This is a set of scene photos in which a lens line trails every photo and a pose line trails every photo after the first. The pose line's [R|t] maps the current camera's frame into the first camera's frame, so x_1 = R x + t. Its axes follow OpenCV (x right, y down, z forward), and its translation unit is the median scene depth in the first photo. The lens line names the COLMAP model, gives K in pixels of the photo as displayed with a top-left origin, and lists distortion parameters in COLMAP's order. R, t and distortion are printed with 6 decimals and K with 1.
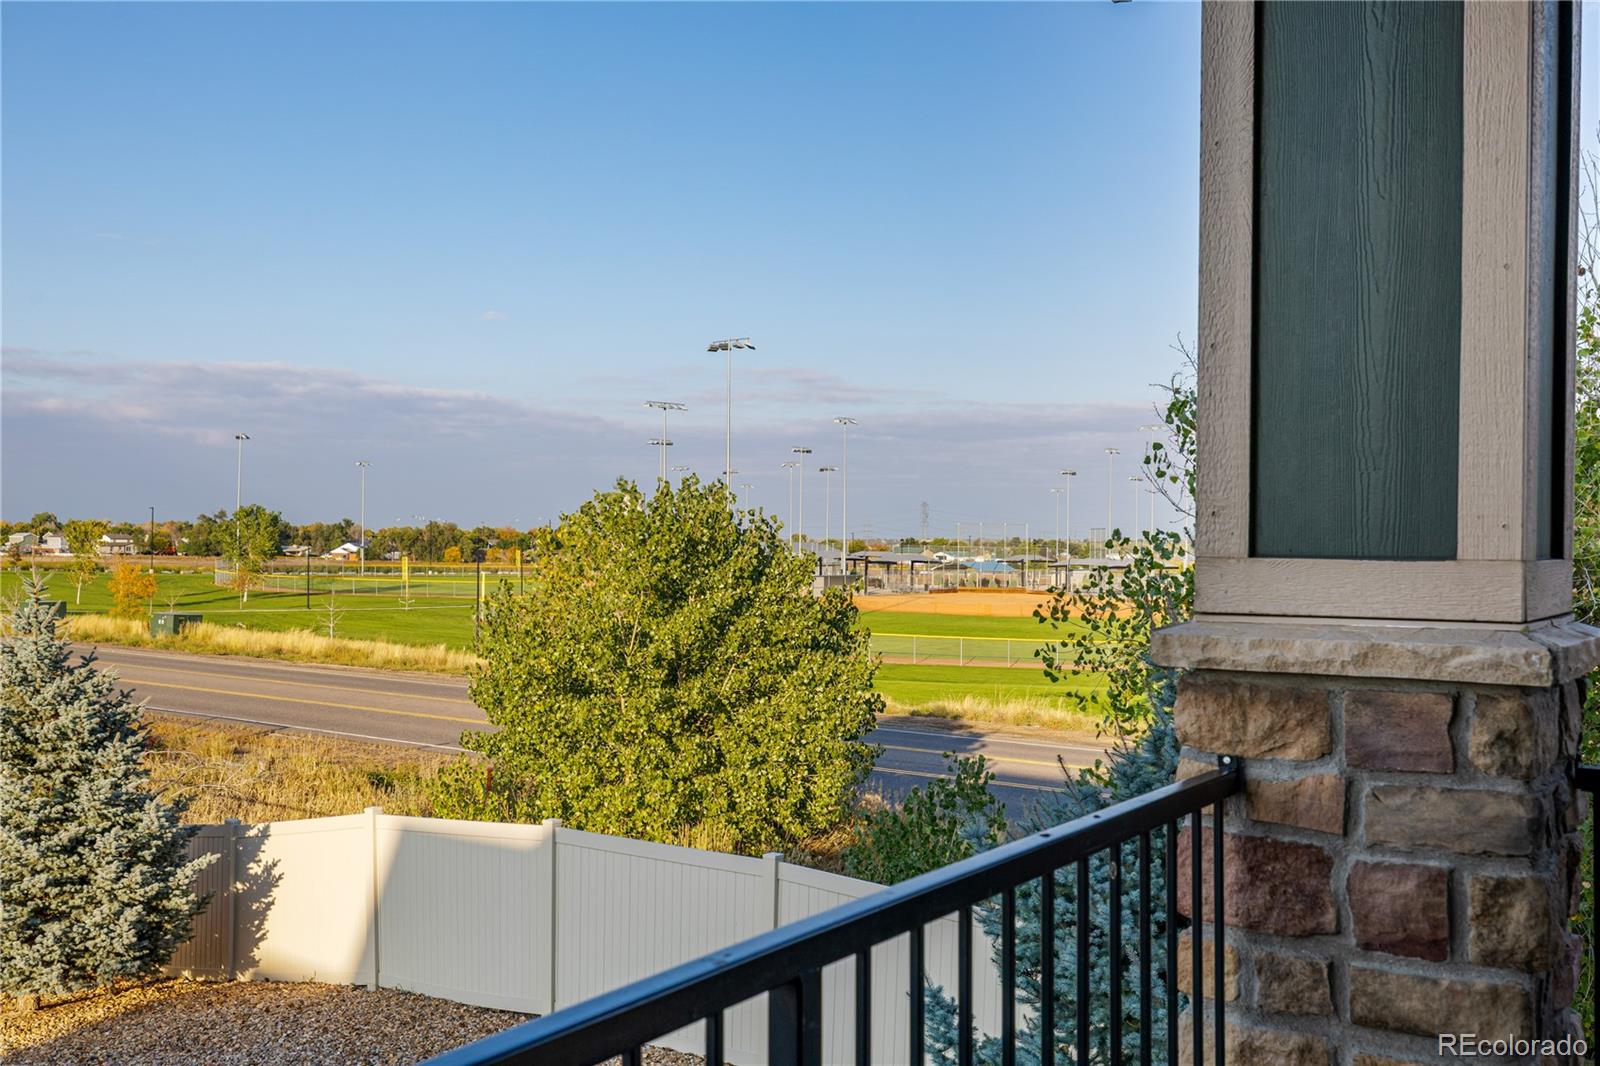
lens RADIAL K [[1553.0, 0, 798.4], [0, 1553.0, 537.9], [0, 0, 1]] dist [0.009934, 0.000000]
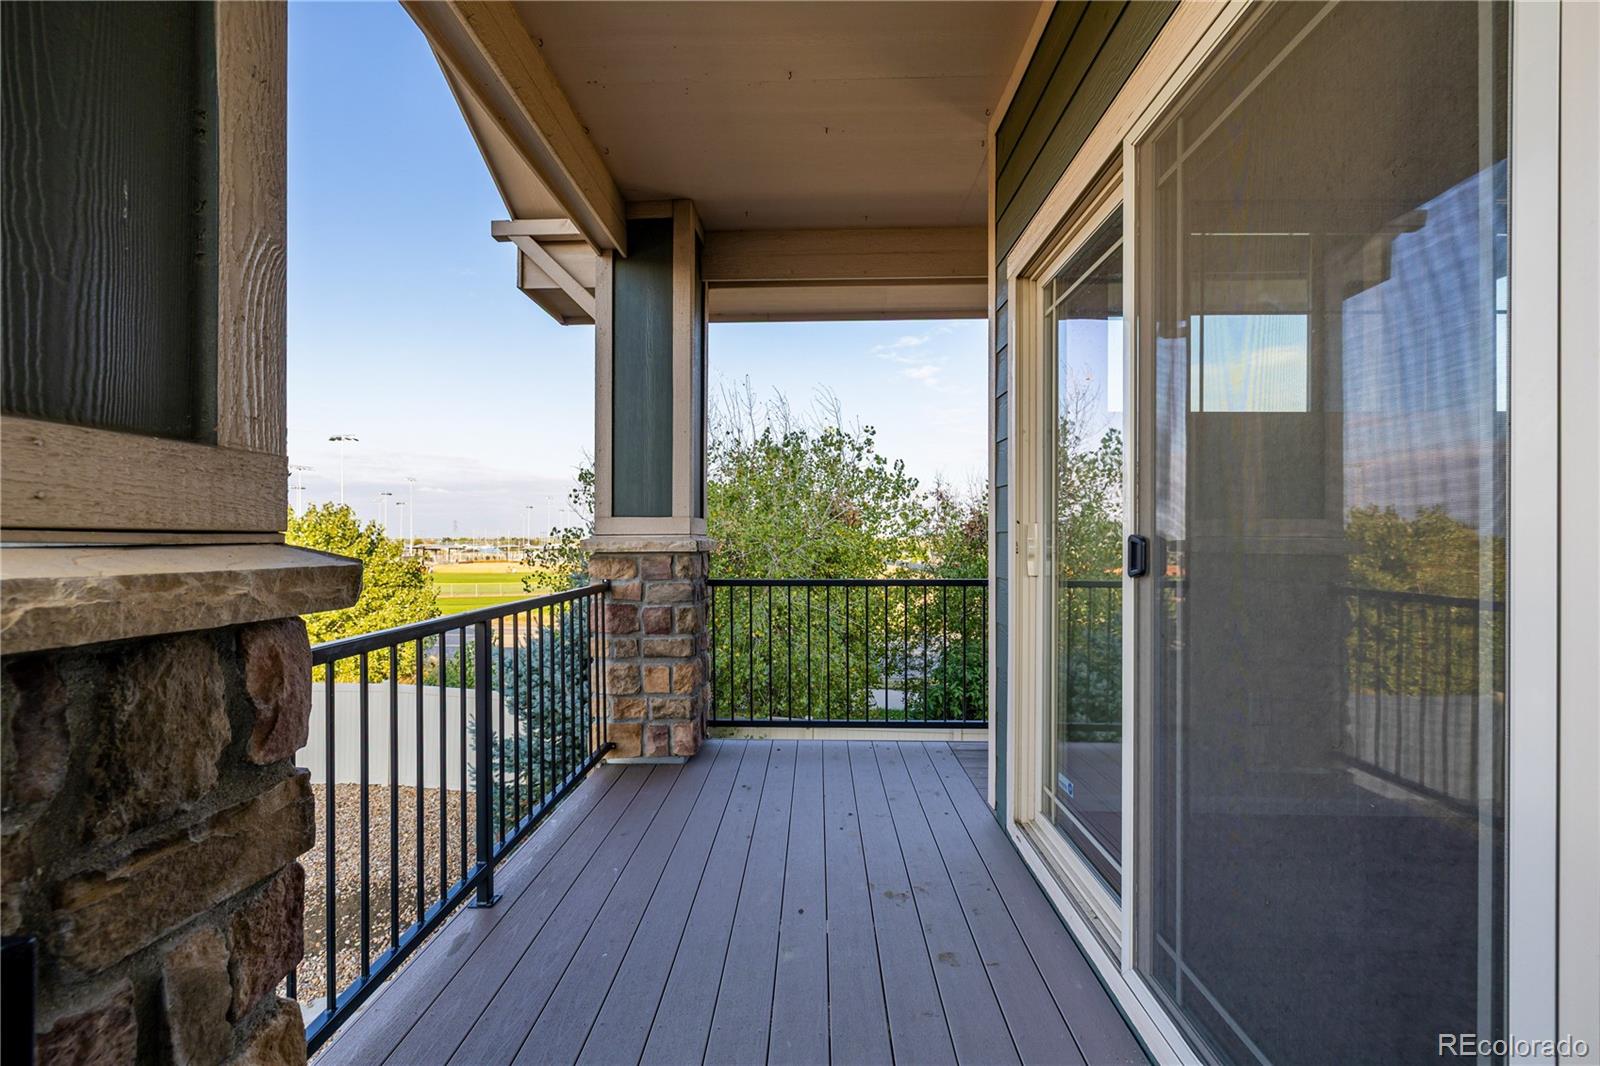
lens RADIAL K [[668.8, 0, 804.4], [0, 668.8, 540.0], [0, 0, 1]] dist [-0.003201, -0.000484]
pose [[0.845470, -0.009485, 0.533938, -0.108303], [0.006996, 0.999953, 0.006685, 0.053385], [-0.533977, -0.001916, 0.845497, -0.369729]]
